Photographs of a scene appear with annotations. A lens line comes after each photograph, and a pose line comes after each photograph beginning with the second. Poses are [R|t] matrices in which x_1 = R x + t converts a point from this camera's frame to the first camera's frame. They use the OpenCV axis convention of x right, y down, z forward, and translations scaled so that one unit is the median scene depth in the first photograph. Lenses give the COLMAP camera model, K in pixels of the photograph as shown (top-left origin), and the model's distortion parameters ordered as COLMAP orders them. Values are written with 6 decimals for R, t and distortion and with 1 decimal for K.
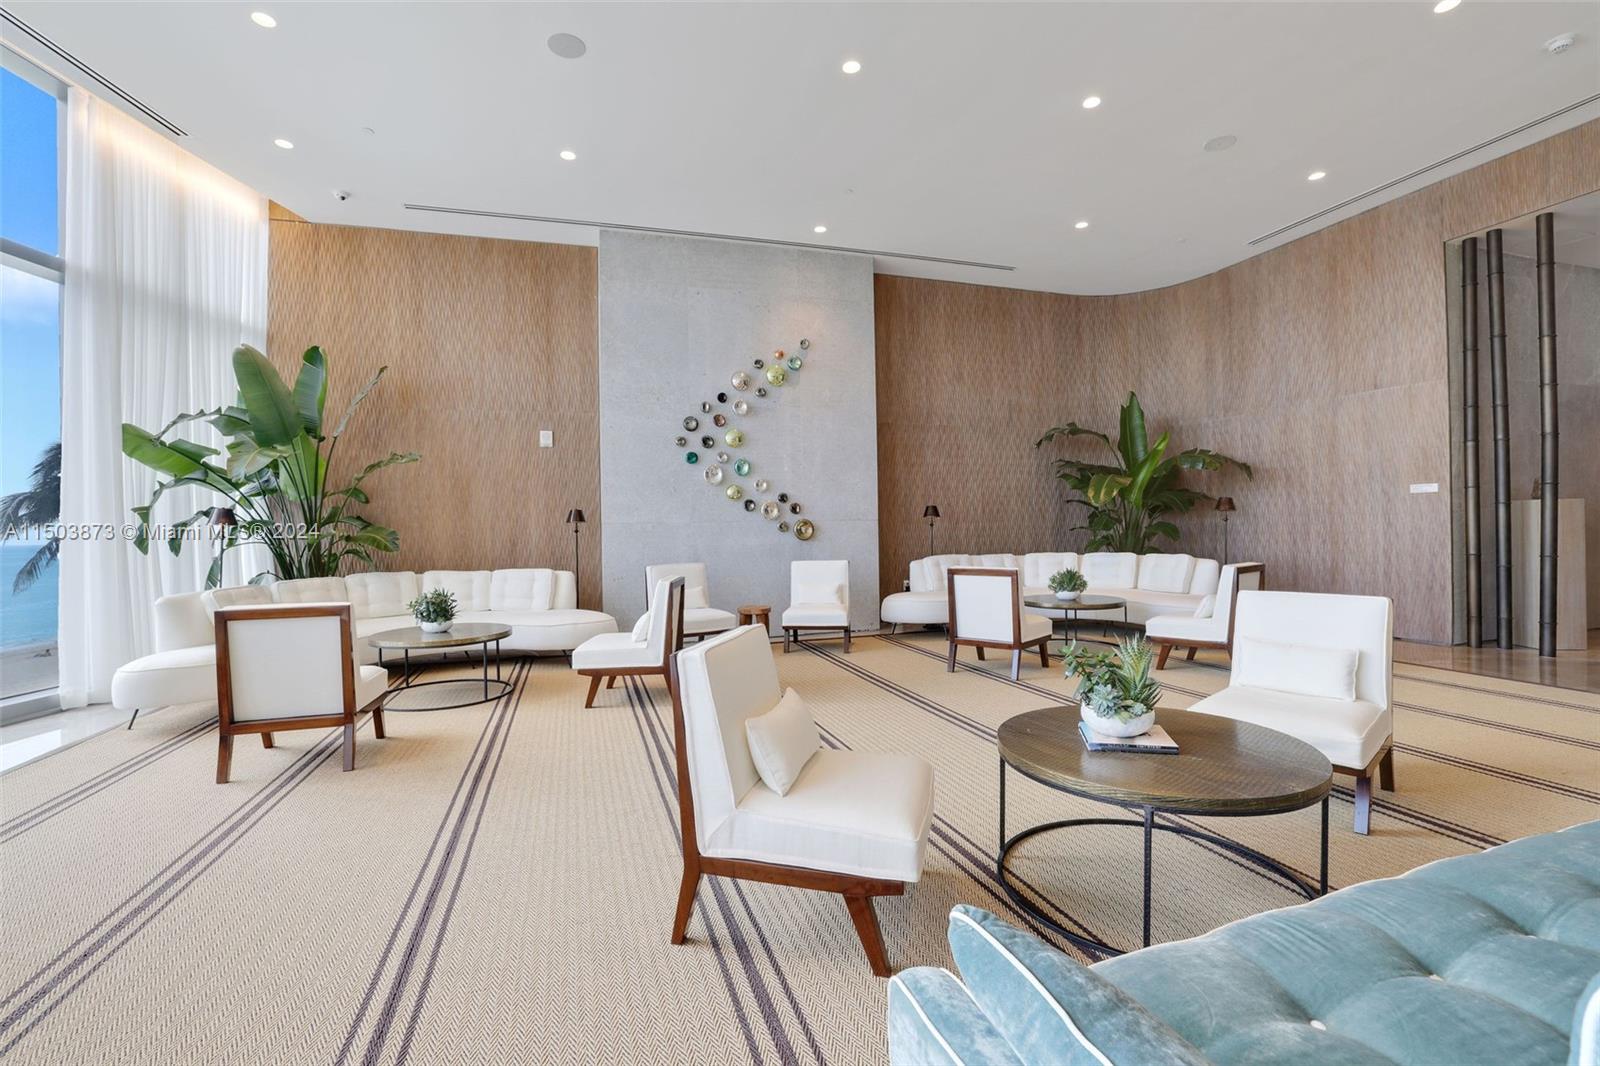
lens RADIAL K [[699.6, 0, 790.0], [0, 699.6, 530.3], [0, 0, 1]] dist [-0.003513, -0.000510]
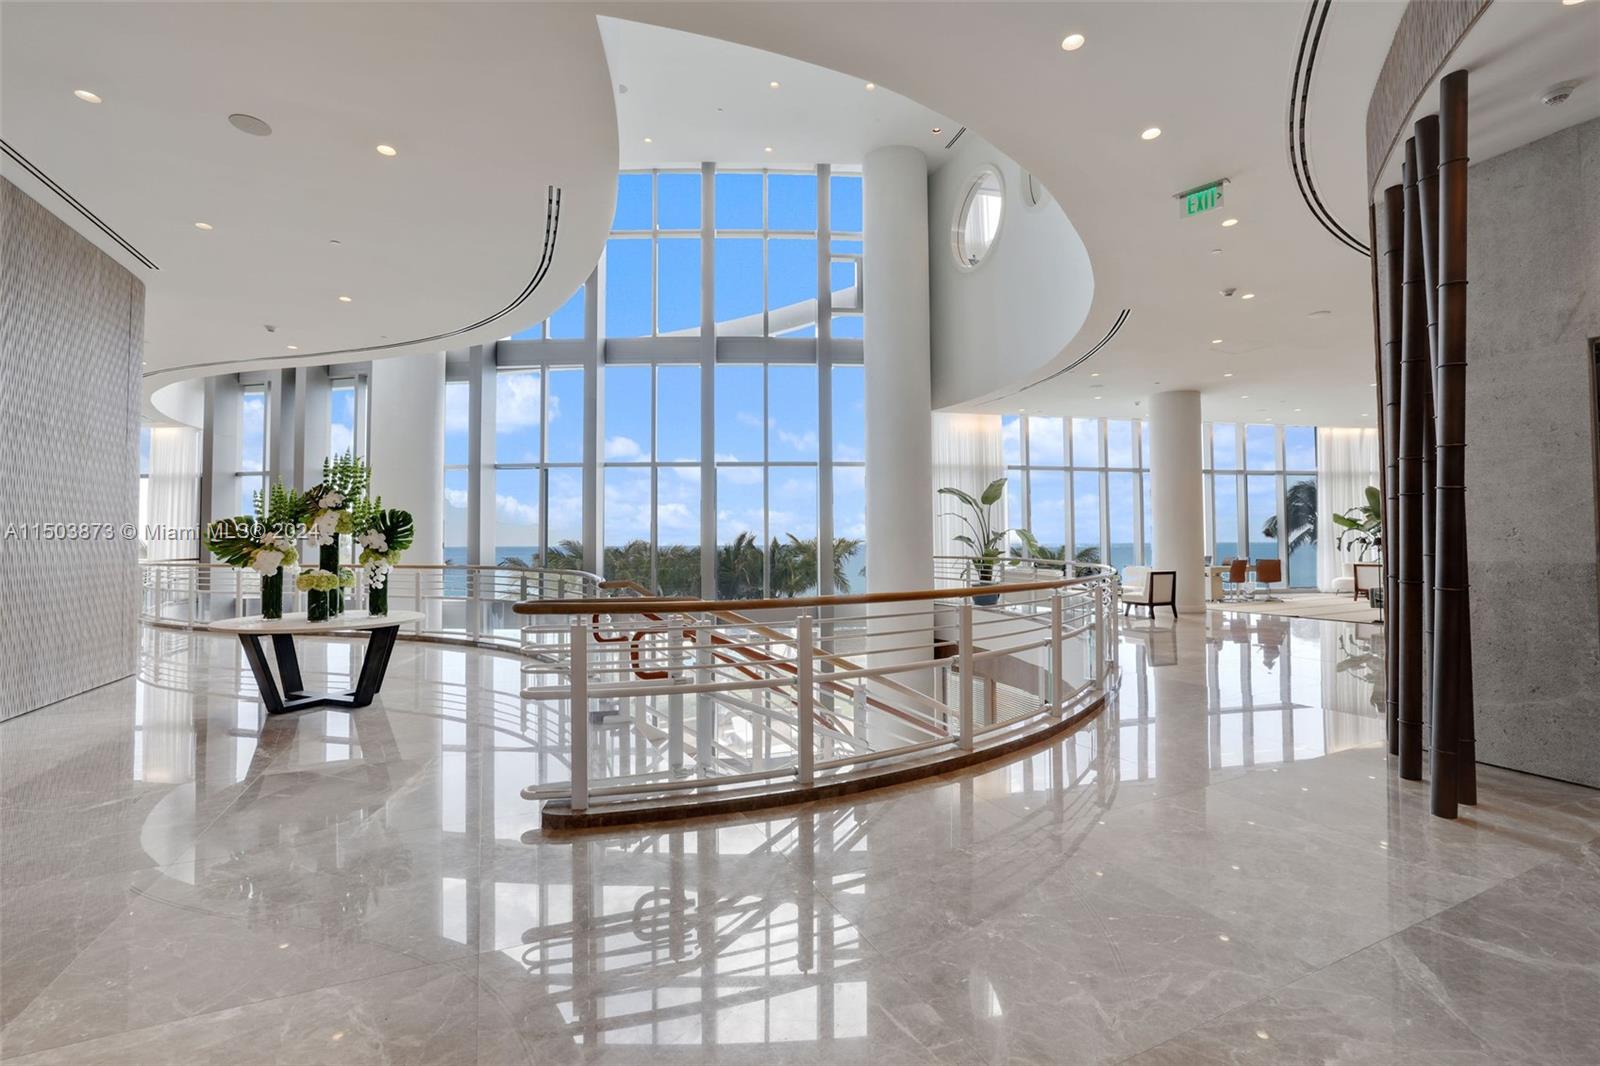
lens RADIAL K [[699.6, 0, 790.1], [0, 699.6, 526.0], [0, 0, 1]] dist [-0.003513, -0.000510]
pose [[0.140807, -0.007874, -0.990006, 2.012700], [-0.004888, 0.999951, -0.008648, -0.045434], [0.990025, 0.006057, 0.140761, -2.078072]]
